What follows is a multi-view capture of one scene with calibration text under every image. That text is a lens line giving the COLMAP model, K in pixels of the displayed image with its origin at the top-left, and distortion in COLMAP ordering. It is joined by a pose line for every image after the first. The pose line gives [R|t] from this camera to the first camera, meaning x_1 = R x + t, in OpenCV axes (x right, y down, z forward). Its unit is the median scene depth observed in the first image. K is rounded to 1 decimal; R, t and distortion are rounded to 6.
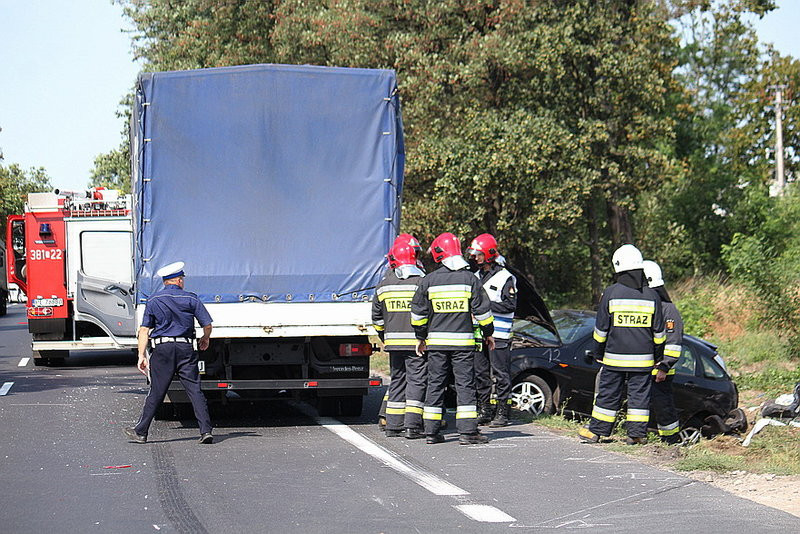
lens RADIAL K [[1887.5, 0, 400.0], [0, 1887.5, 267.0], [0, 0, 1]] dist [0.275339, -0.422099]
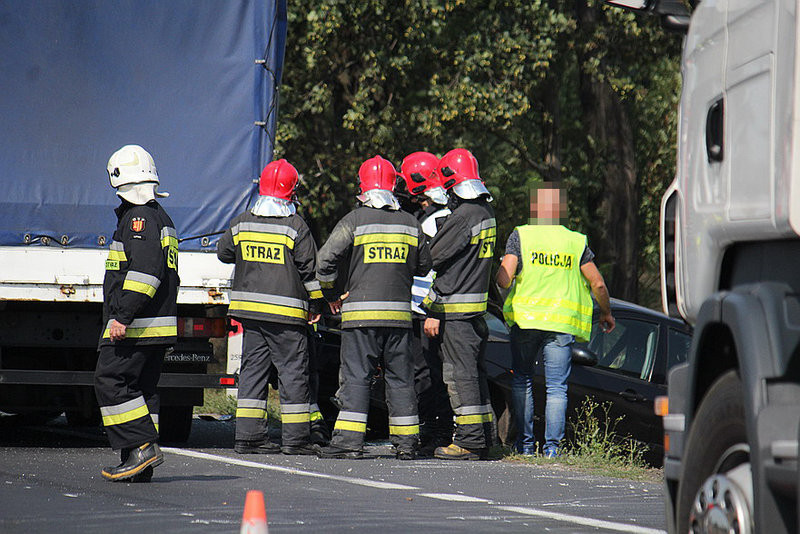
lens RADIAL K [[2626.2, 0, 400.0], [0, 2626.2, 267.0], [0, 0, 1]] dist [0.035483, -0.017788]
pose [[0.998843, 0.036681, 0.031096, 0.015020], [-0.037462, 0.998987, 0.024915, -0.000882], [-0.030151, -0.026051, 0.999206, 0.114743]]
